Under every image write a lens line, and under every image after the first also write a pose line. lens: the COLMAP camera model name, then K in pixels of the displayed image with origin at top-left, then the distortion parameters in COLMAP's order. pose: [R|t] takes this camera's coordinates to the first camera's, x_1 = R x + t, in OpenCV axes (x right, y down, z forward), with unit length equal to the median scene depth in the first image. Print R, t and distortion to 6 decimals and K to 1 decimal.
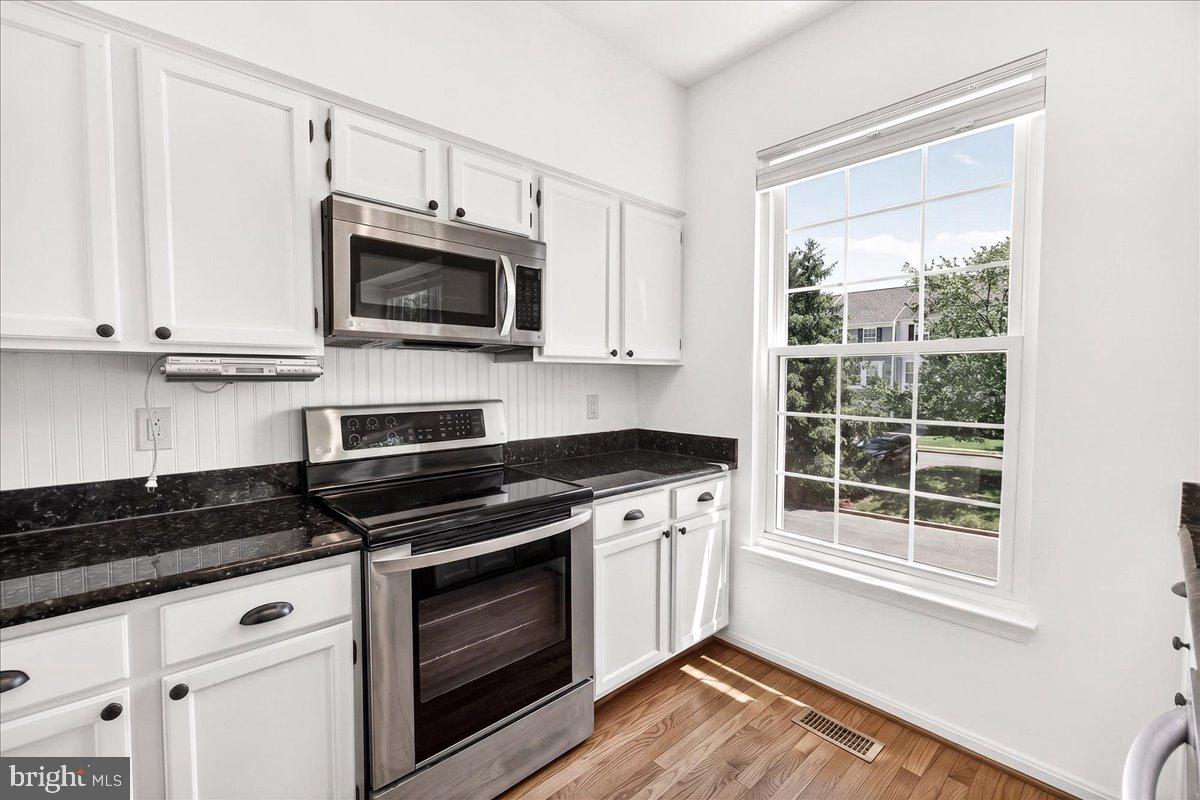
lens RADIAL K [[512.2, 0, 599.9], [0, 512.2, 397.0], [0, 0, 1]] dist [-0.003959, 0.000901]
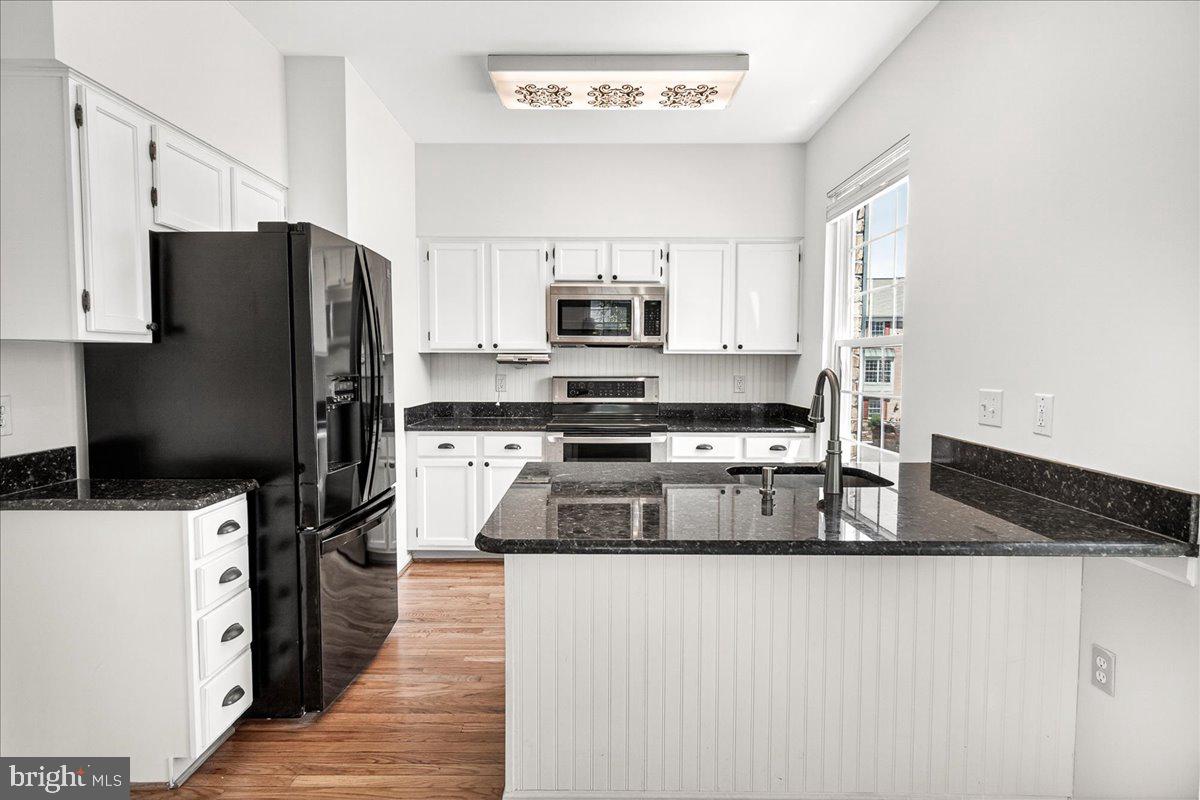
lens RADIAL K [[569.2, 0, 591.0], [0, 569.2, 394.9], [0, 0, 1]] dist [-0.018409, -0.000405]
pose [[0.746559, 0.039443, -0.664149, 1.088563], [-0.029724, 0.999222, 0.025931, 0.029885], [0.664655, 0.000383, 0.747150, -0.652484]]
